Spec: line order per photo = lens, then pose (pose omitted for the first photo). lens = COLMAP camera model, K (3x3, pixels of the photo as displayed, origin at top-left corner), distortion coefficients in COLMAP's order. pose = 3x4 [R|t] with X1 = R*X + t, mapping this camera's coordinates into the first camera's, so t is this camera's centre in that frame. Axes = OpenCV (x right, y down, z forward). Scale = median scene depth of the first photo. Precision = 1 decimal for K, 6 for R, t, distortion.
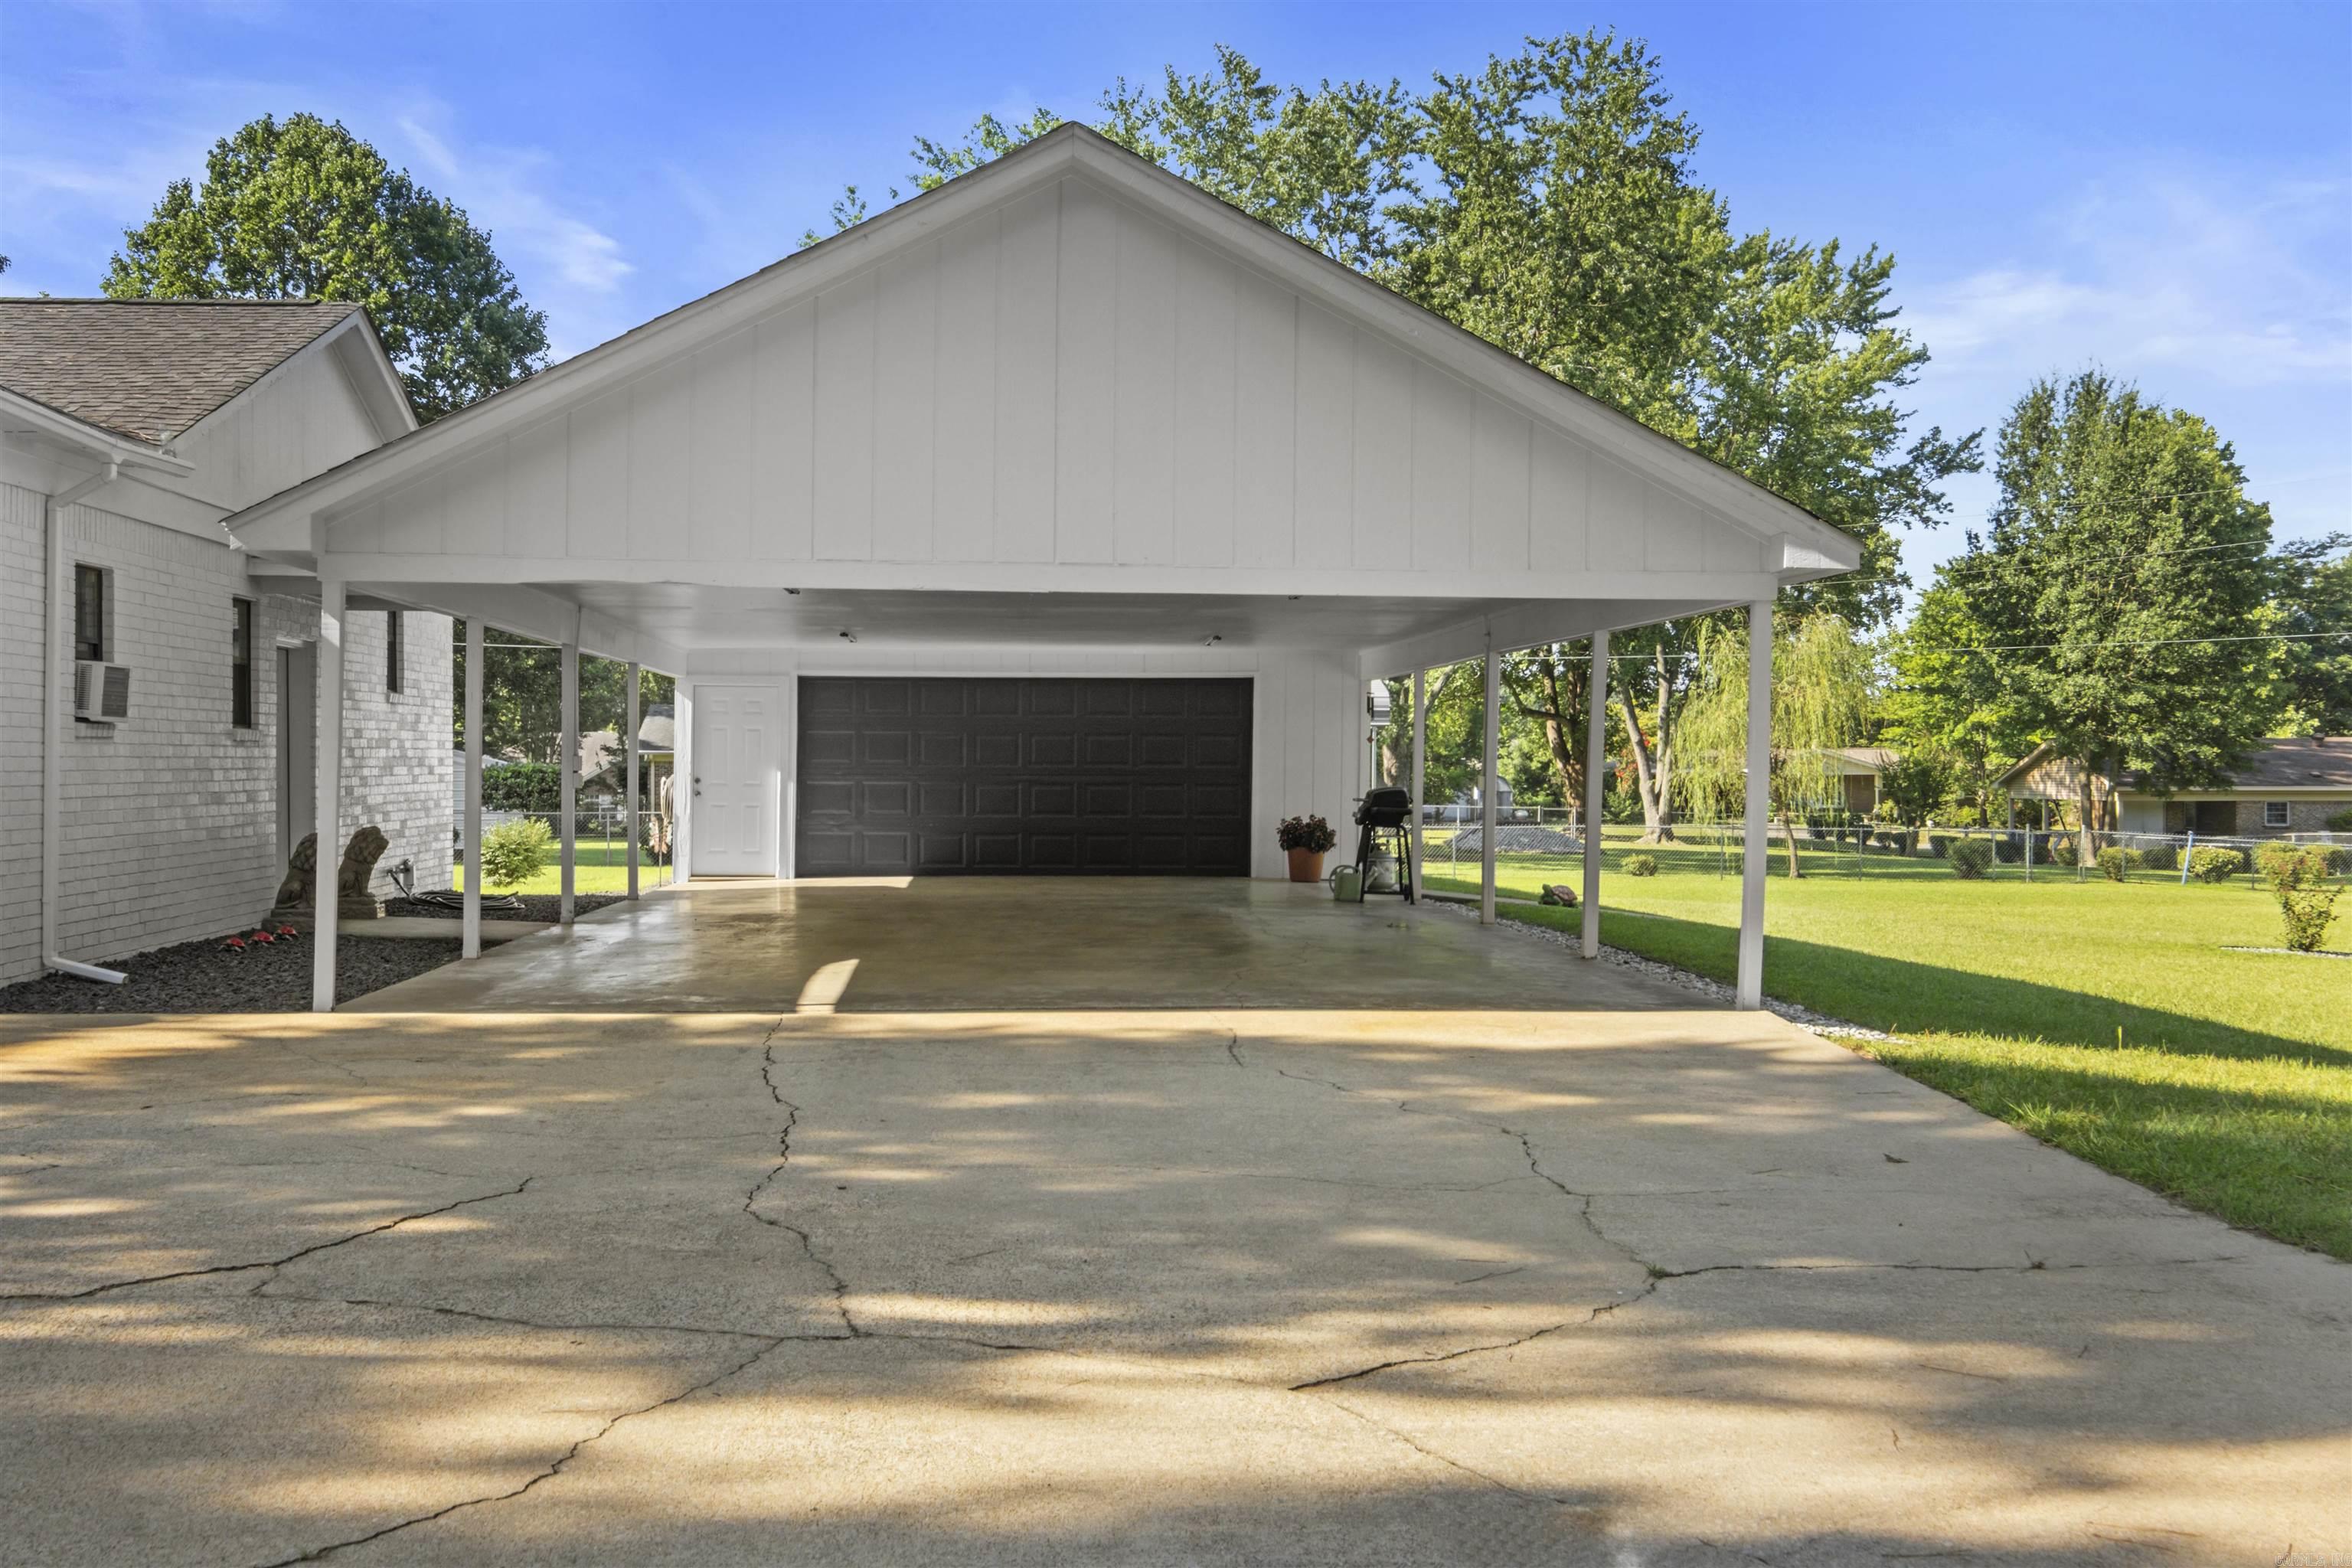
lens RADIAL K [[2400.0, 0, 1167.8], [0, 2400.0, 785.5], [0, 0, 1]] dist [-0.004909, 0.012995]
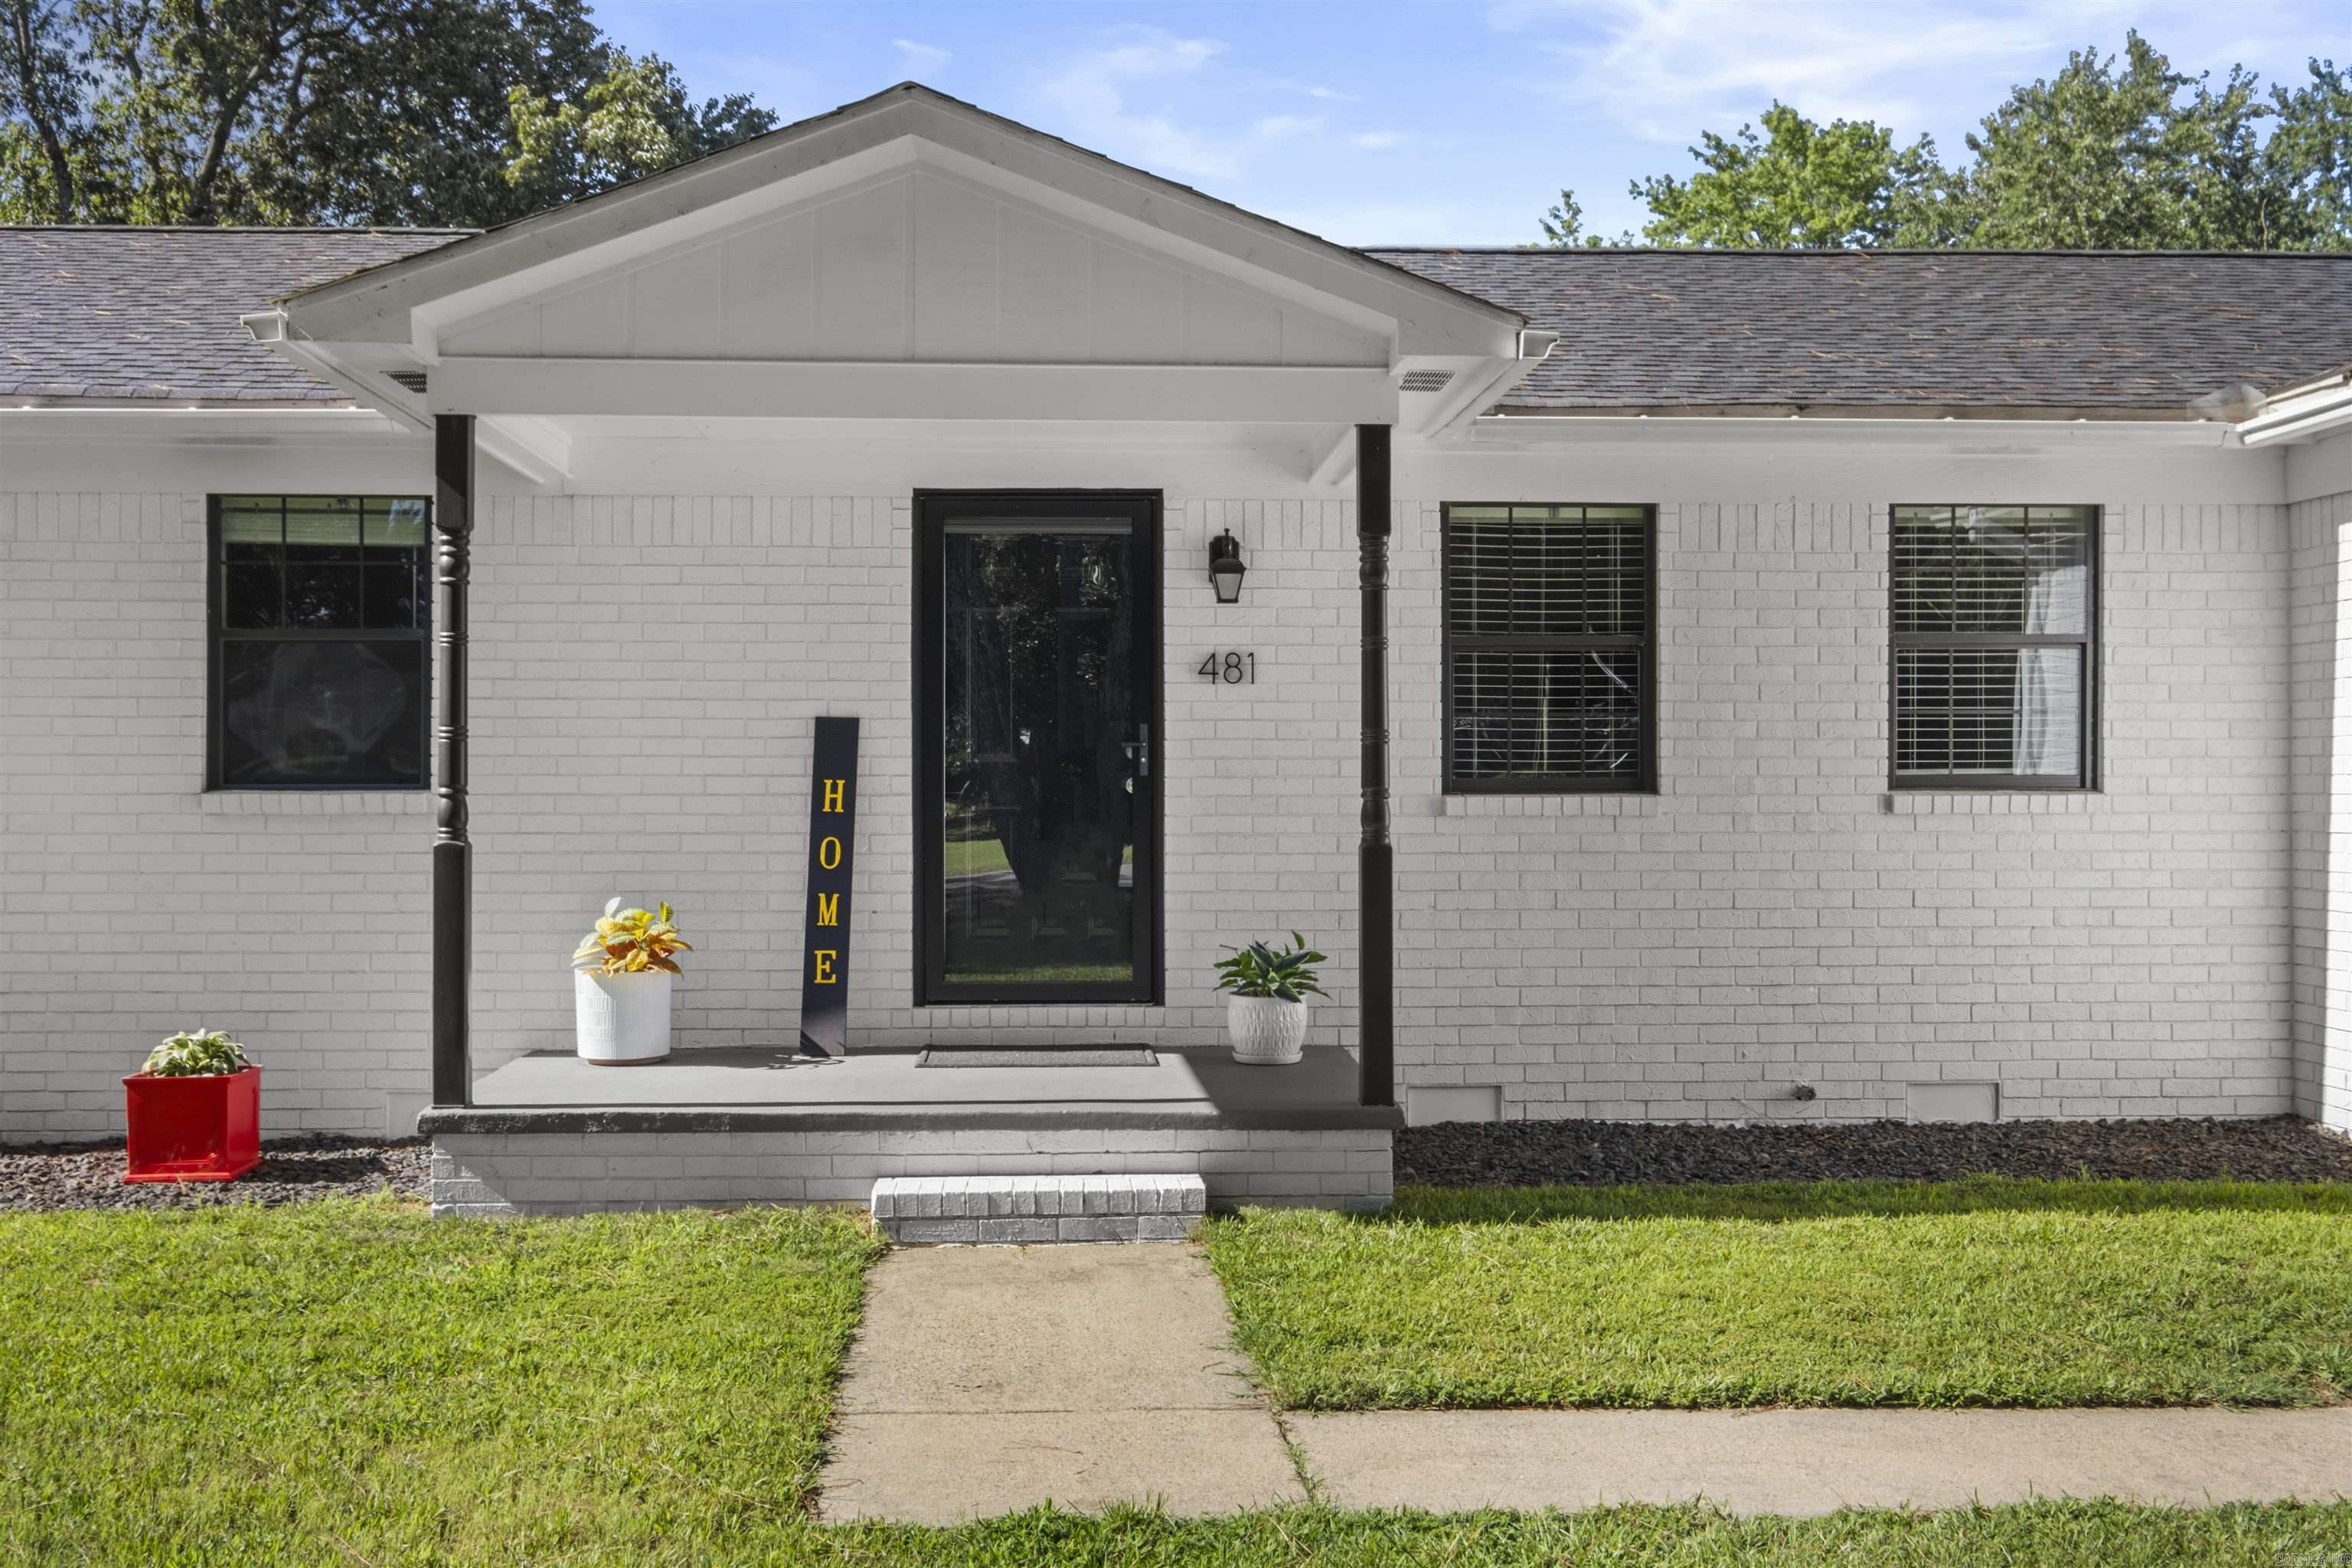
lens RADIAL K [[2400.0, 0, 1167.8], [0, 2400.0, 785.5], [0, 0, 1]] dist [-0.004909, 0.012995]
pose [[0.999715, -0.000113, -0.023863, -0.279144], [-0.000161, 0.999934, -0.011481, -0.005244], [0.023863, 0.011482, 0.999649, 0.057280]]
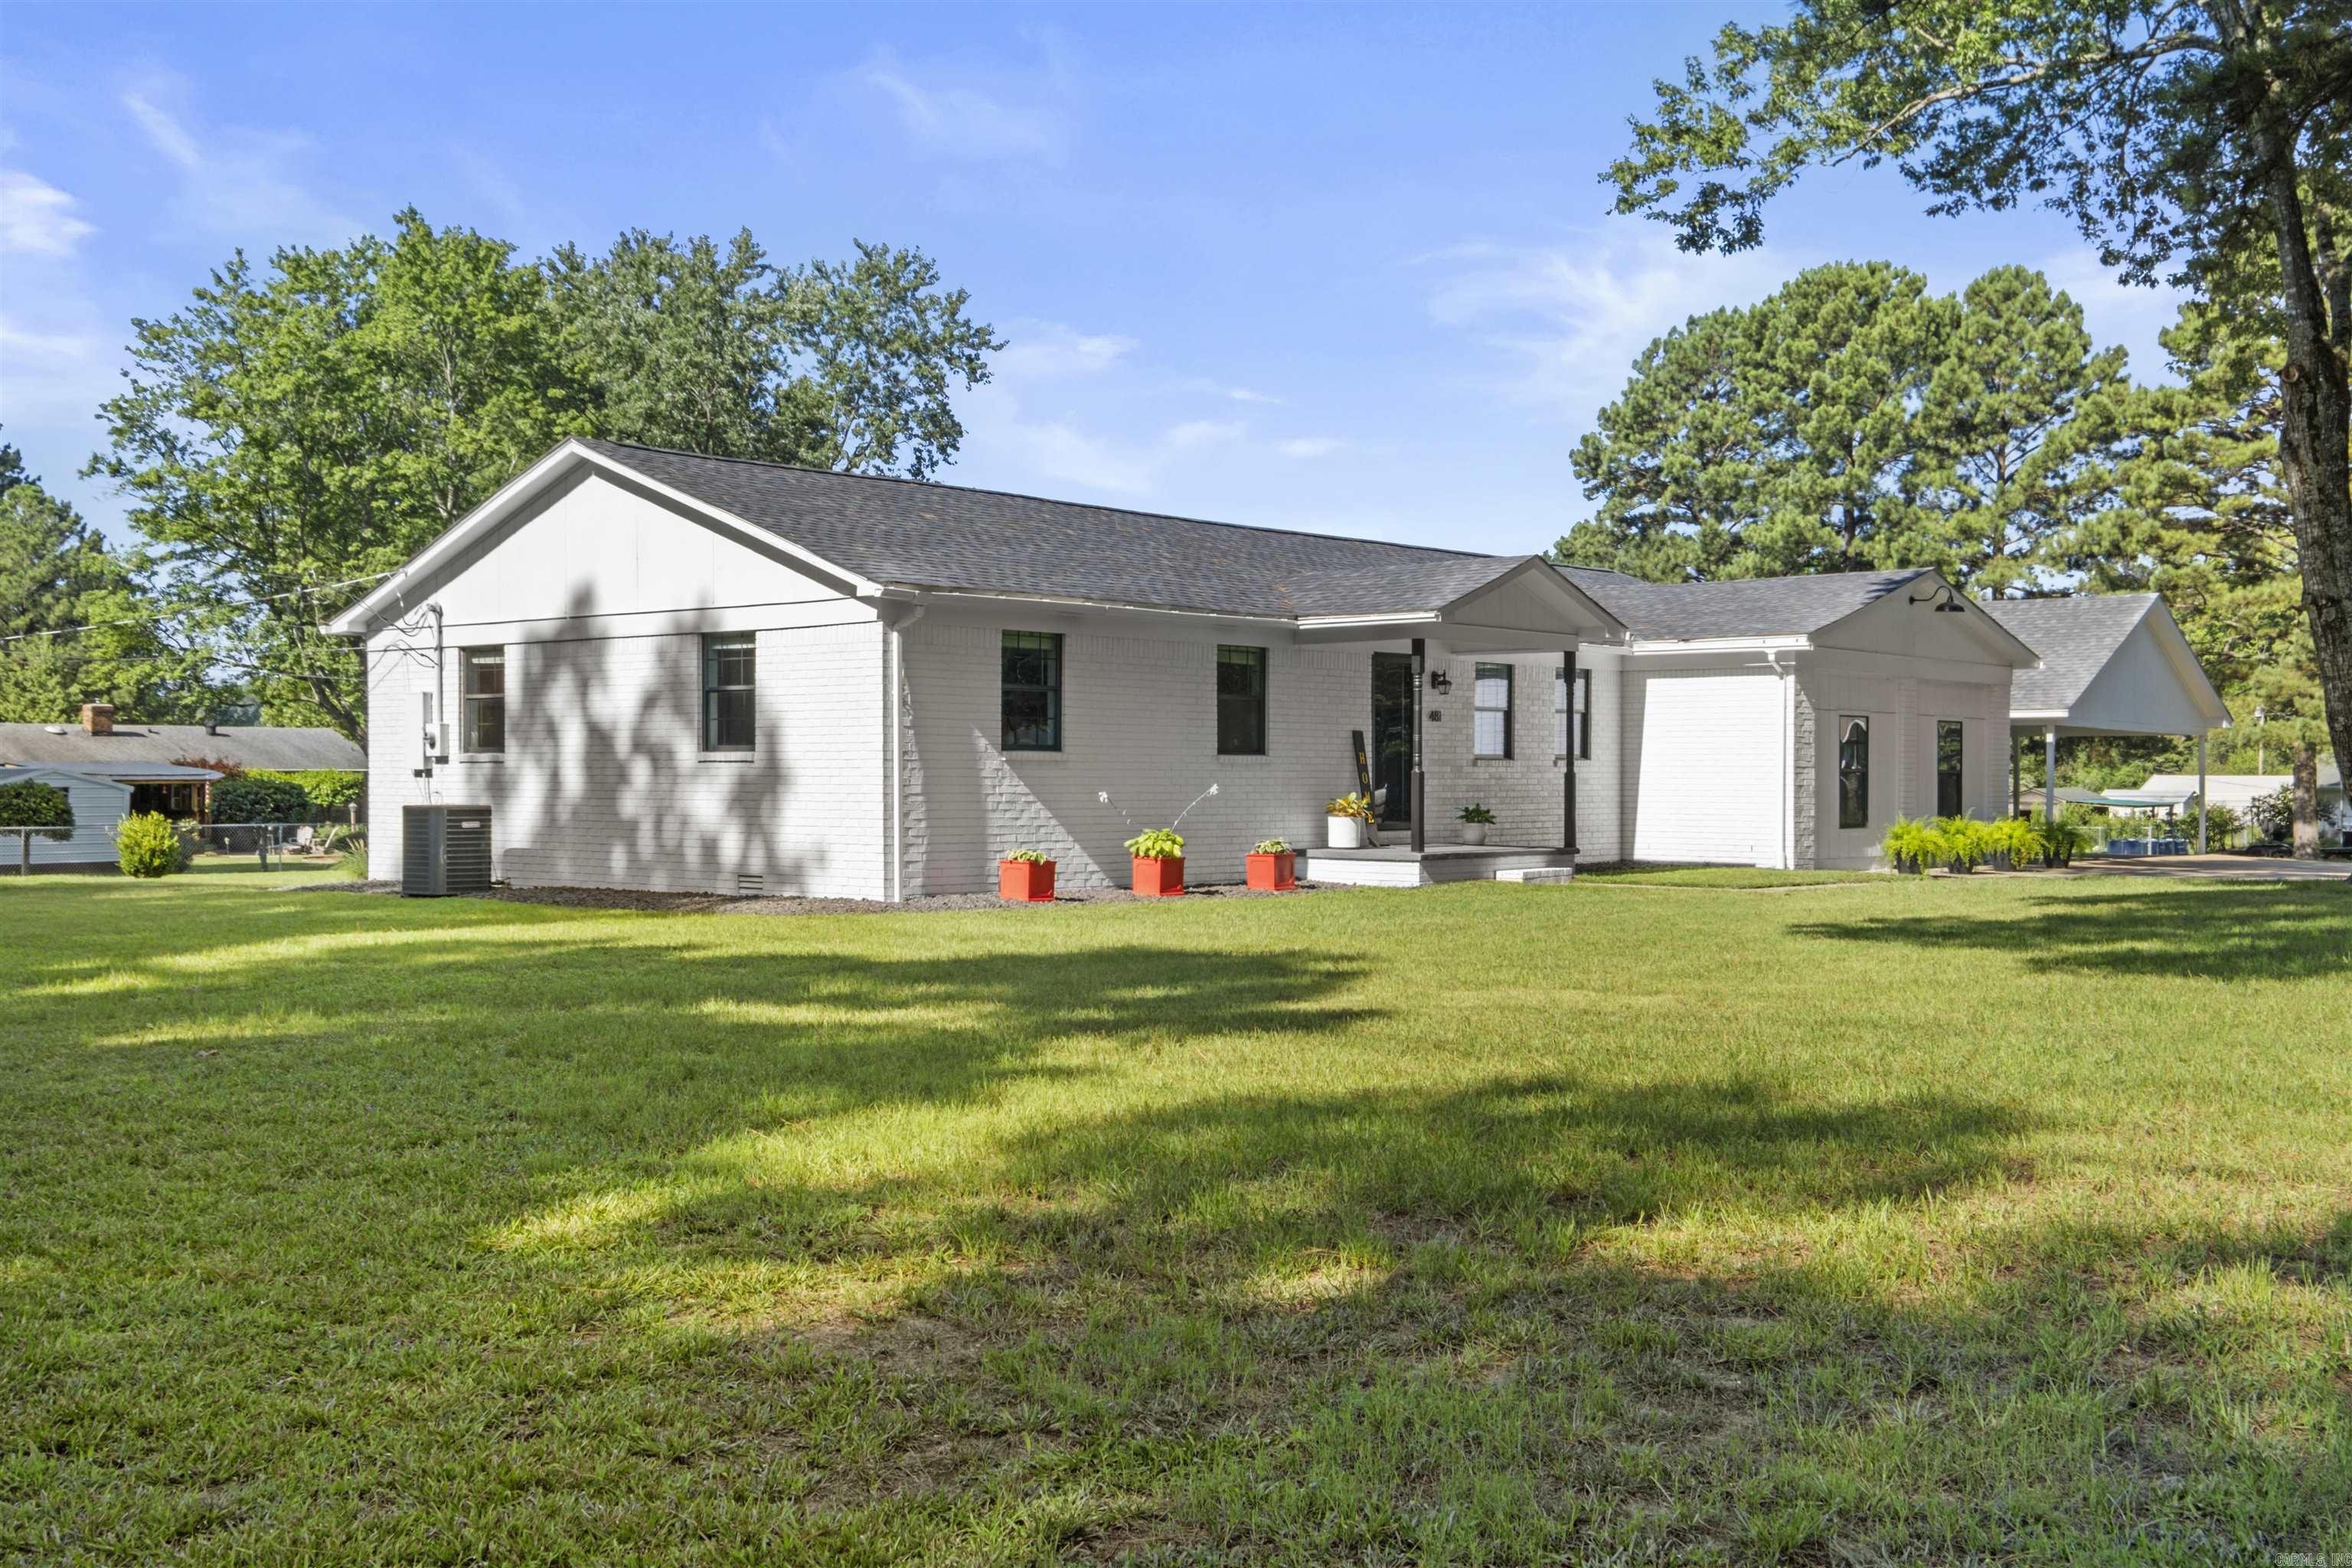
lens RADIAL K [[2400.0, 0, 1167.8], [0, 2400.0, 785.5], [0, 0, 1]] dist [-0.004909, 0.012995]
pose [[0.708826, -0.001463, 0.705382, -0.631735], [0.004809, 0.999985, -0.002758, -0.000400], [-0.705367, 0.005347, 0.708822, -0.074531]]
